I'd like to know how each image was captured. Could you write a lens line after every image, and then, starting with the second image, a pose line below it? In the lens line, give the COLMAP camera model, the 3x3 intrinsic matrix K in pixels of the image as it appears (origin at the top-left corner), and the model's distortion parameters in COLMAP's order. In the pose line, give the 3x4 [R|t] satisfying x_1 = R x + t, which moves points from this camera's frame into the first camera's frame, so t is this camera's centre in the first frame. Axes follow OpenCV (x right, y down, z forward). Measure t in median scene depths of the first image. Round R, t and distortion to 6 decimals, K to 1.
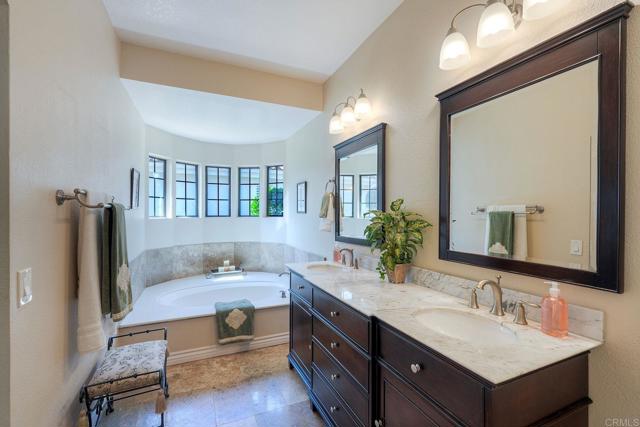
lens RADIAL K [[284.4, 0, 337.6], [0, 284.4, 214.5], [0, 0, 1]] dist [0.004303, 0.000511]
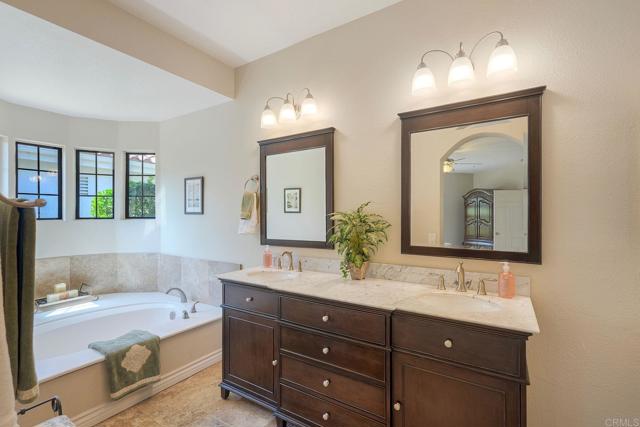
lens RADIAL K [[284.4, 0, 335.7], [0, 284.4, 215.8], [0, 0, 1]] dist [0.004303, 0.000511]
pose [[0.840439, -0.003915, 0.541892, -0.314725], [0.002708, 0.999992, 0.003025, -0.003011], [-0.541900, -0.001075, 0.840443, 0.098382]]
